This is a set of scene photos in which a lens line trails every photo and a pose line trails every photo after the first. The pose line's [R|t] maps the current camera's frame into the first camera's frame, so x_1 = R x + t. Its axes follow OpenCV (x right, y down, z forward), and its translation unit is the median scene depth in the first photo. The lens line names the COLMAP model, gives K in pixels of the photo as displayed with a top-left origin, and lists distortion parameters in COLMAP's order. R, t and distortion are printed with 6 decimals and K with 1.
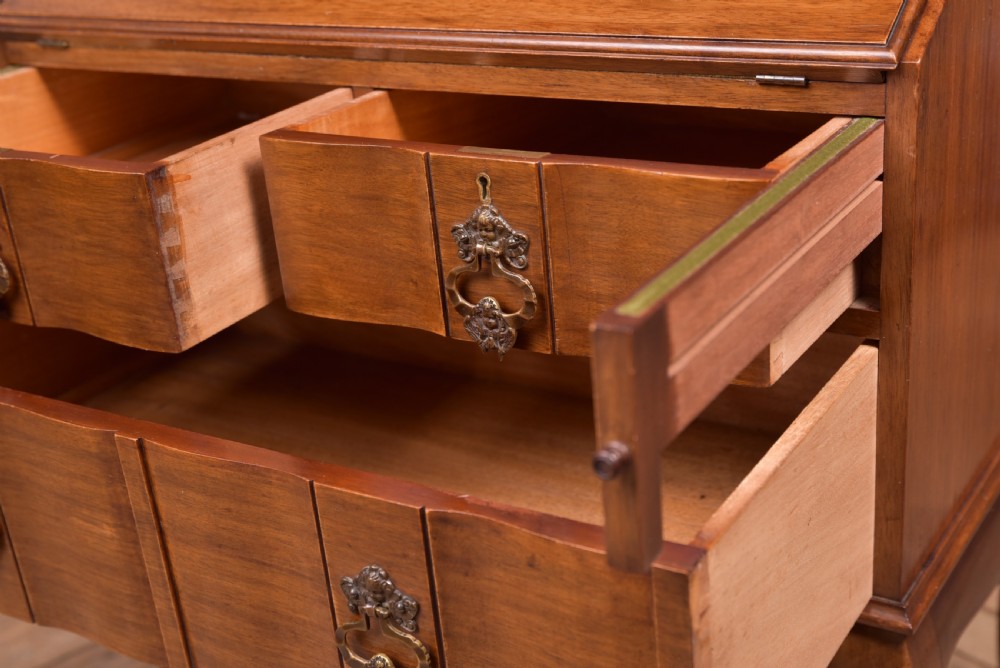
lens RADIAL K [[1387.9, 0, 505.2], [0, 1387.9, 345.5], [0, 0, 1]] dist [0.046208, 0.000000]
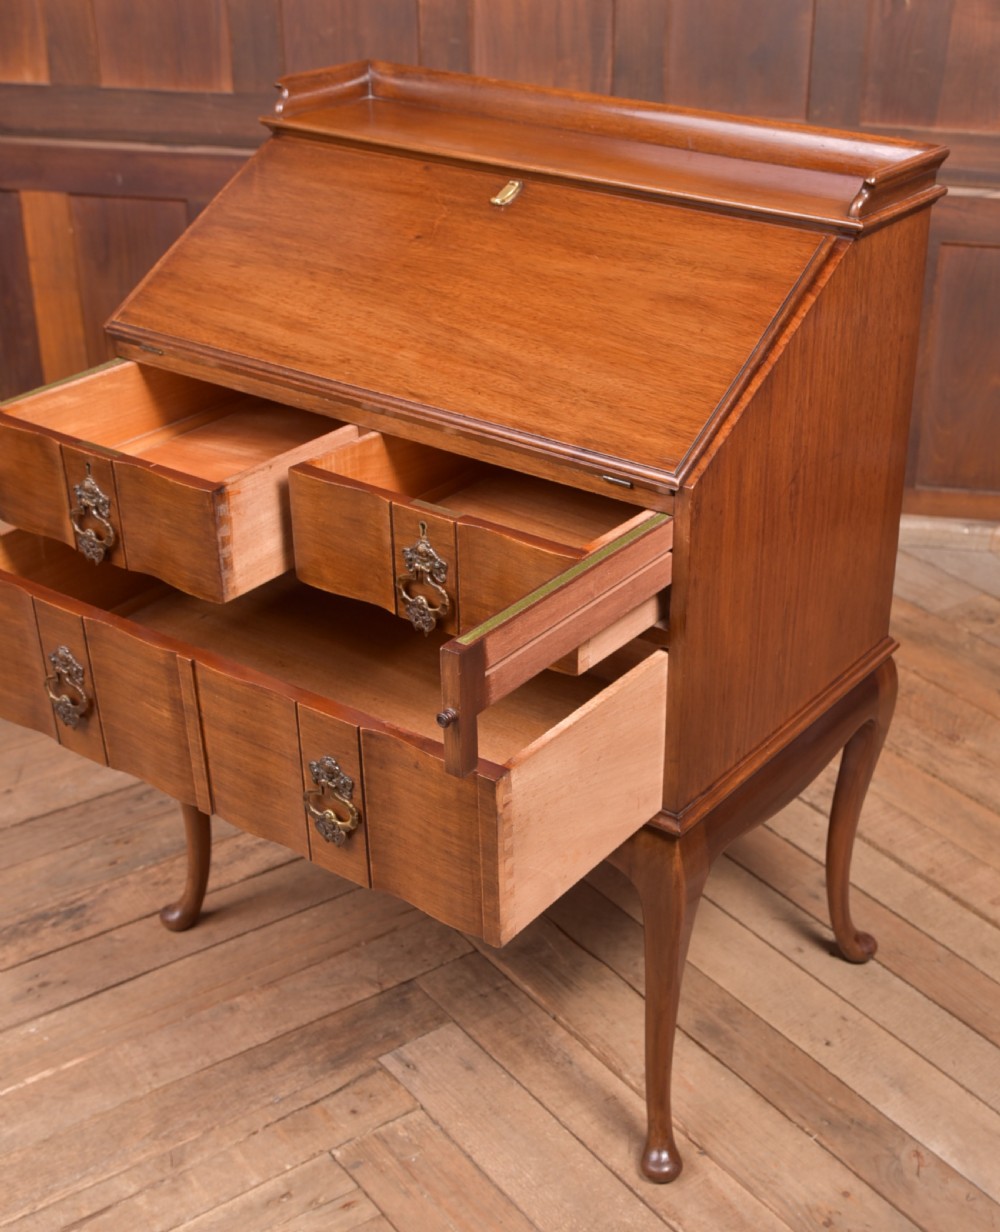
lens RADIAL K [[1671.5, 0, 635.4], [0, 1671.5, 615.5], [0, 0, 1]] dist [-0.047583, 0.000000]
pose [[0.993743, 0.108509, 0.026488, 0.182145], [-0.110118, 0.991473, 0.069673, -0.172208], [-0.018702, -0.072154, 0.997218, -0.897639]]
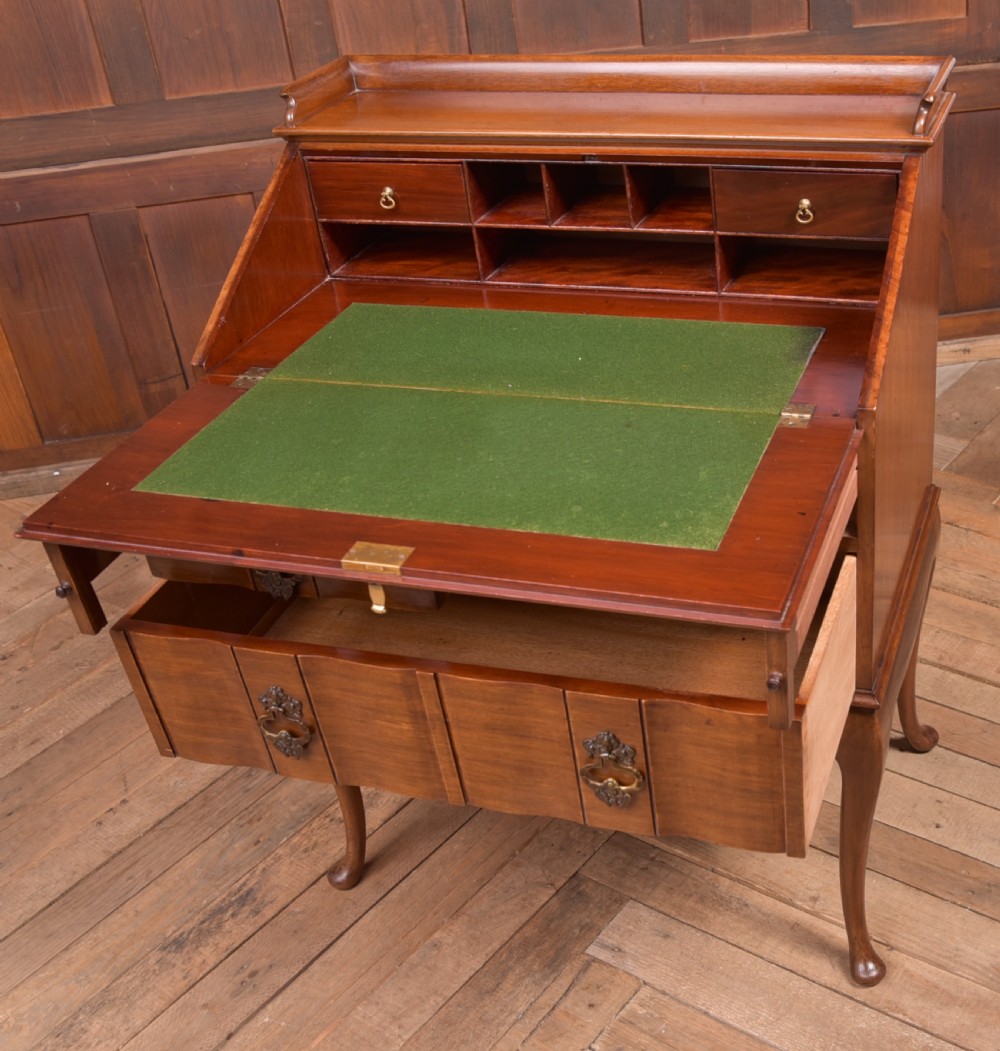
lens RADIAL K [[1333.6, 0, 711.9], [0, 1333.6, 569.6], [0, 0, 1]] dist [-0.086257, 0.000000]
pose [[0.957828, -0.133067, 0.254672, -0.339142], [0.091497, 0.981416, 0.168672, -0.287890], [-0.272384, -0.138257, 0.952204, -0.550210]]
